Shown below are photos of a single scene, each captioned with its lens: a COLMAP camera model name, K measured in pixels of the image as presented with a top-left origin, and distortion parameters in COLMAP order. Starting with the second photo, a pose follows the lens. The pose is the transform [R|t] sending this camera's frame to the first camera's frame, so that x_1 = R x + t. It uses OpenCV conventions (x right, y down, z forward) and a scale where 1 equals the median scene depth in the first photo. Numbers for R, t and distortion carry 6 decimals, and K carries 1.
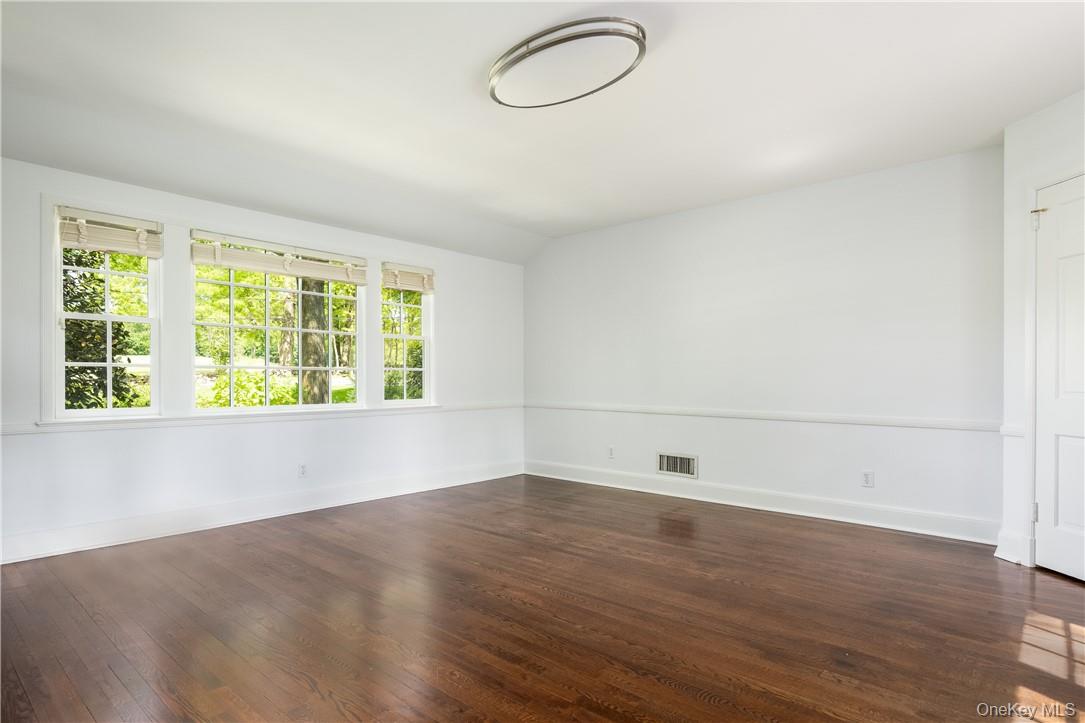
lens RADIAL K [[586.8, 0, 539.5], [0, 586.8, 369.3], [0, 0, 1]] dist [0.001928, -0.000349]
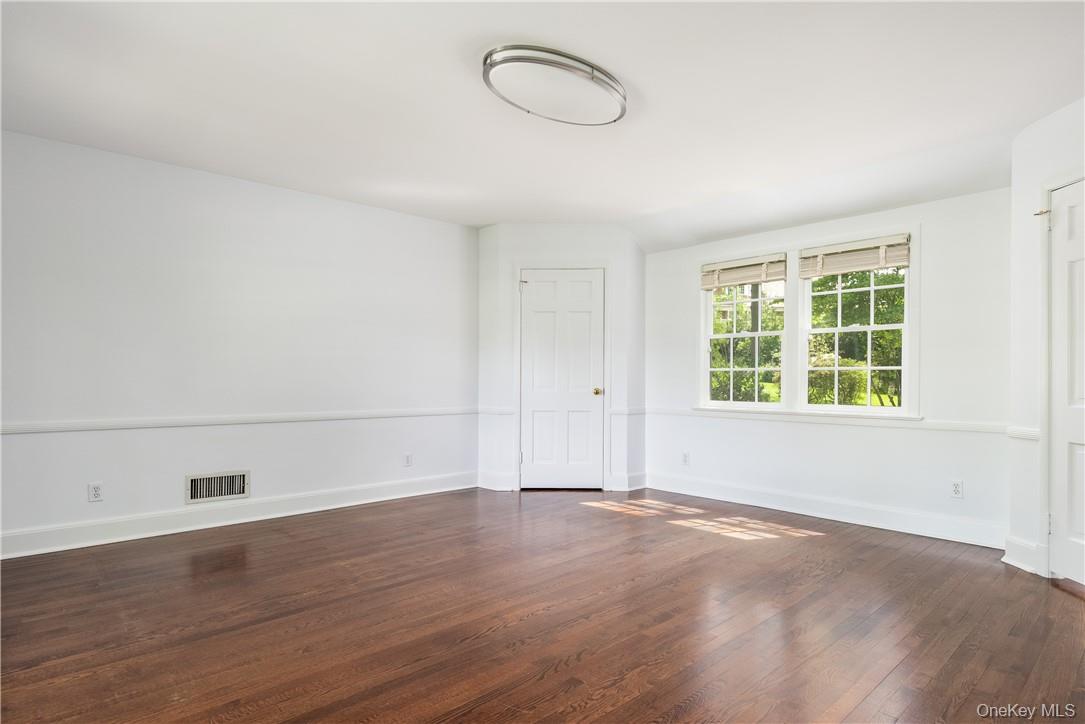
lens RADIAL K [[586.8, 0, 540.1], [0, 586.8, 366.4], [0, 0, 1]] dist [0.001928, -0.000349]
pose [[0.092079, 0.019625, 0.995558, -0.772432], [-0.016199, 0.999703, -0.018208, 0.006713], [-0.995620, -0.014451, 0.092369, 0.704170]]
